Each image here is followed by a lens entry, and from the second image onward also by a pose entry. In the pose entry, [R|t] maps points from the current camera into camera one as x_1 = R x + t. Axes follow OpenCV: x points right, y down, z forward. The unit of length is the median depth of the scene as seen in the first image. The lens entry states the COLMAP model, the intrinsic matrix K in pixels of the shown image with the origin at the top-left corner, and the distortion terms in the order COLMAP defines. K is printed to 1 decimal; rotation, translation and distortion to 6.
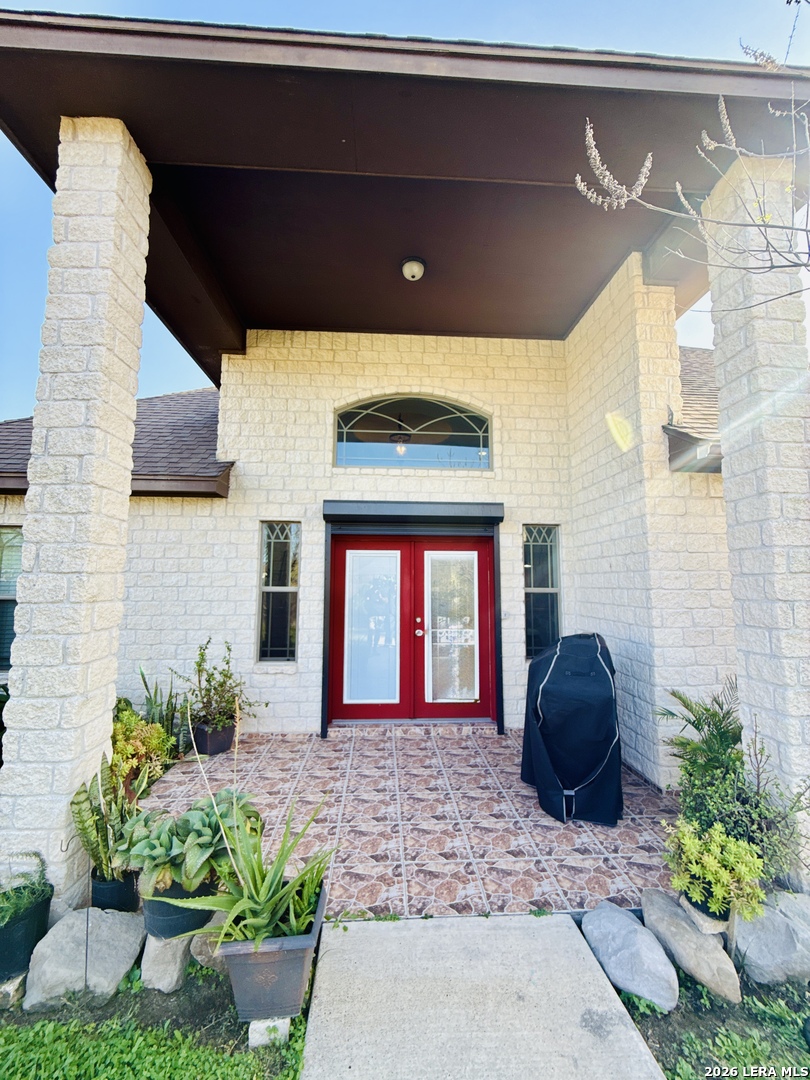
lens RADIAL K [[432.1, 0, 405.0], [0, 432.1, 540.0], [0, 0, 1]] dist [0.000018, 0.000028]
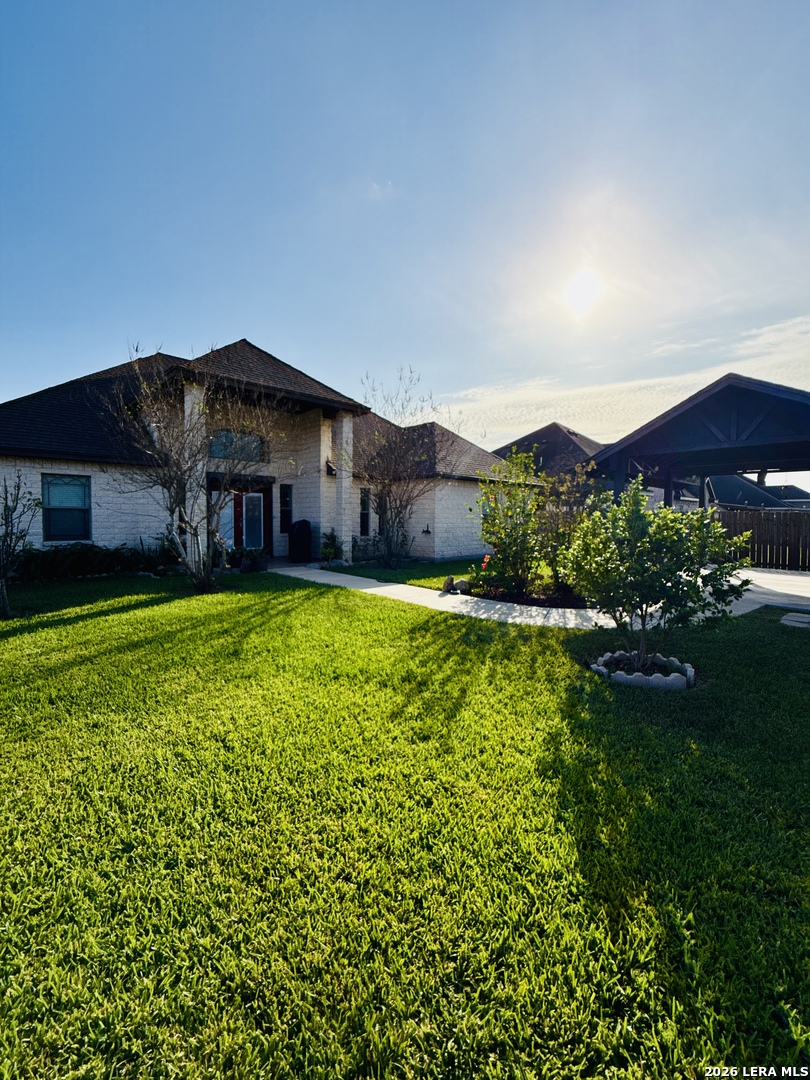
lens RADIAL K [[432.1, 0, 405.0], [0, 432.1, 540.0], [0, 0, 1]] dist [0.000018, 0.000028]
pose [[0.793154, -0.032560, 0.608150, -1.166800], [-0.070650, 0.986909, 0.144980, -0.203278], [-0.604909, -0.157957, 0.780471, -2.478334]]
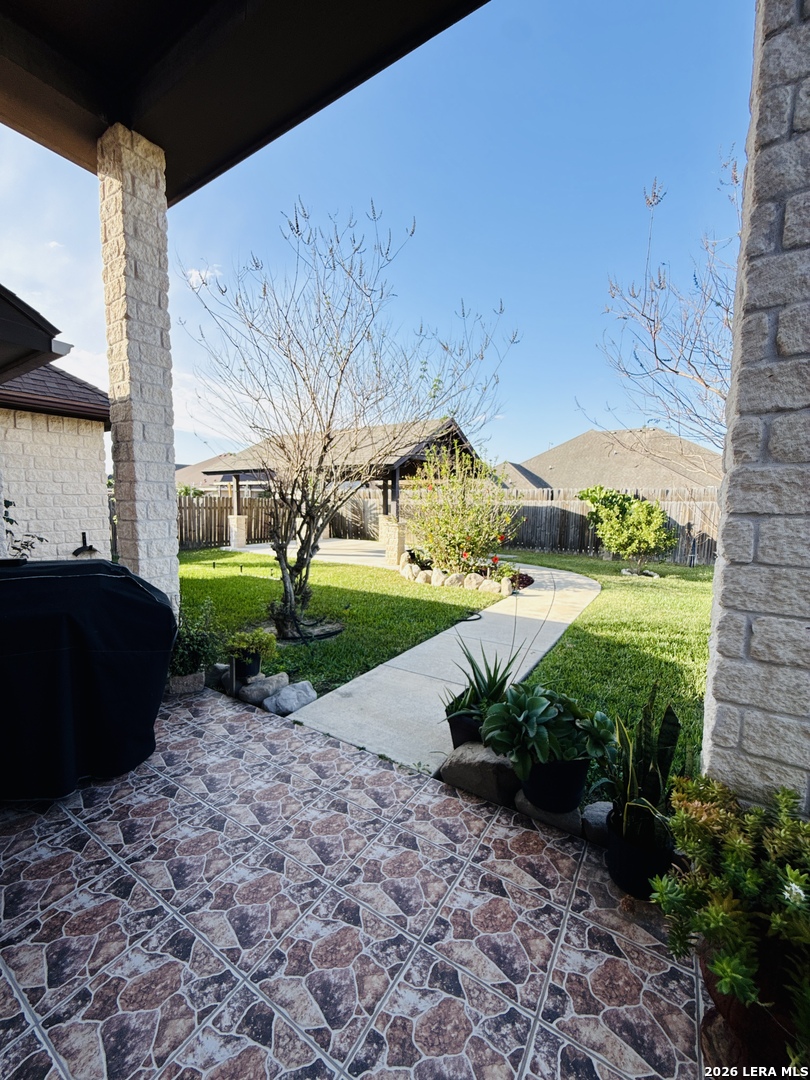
lens RADIAL K [[432.1, 0, 405.0], [0, 432.1, 540.0], [0, 0, 1]] dist [0.000018, 0.000028]
pose [[-0.810416, -0.069179, 0.581757, -0.520628], [-0.073544, 0.997162, 0.016126, 0.150909], [-0.581221, -0.029716, -0.813203, 1.359359]]
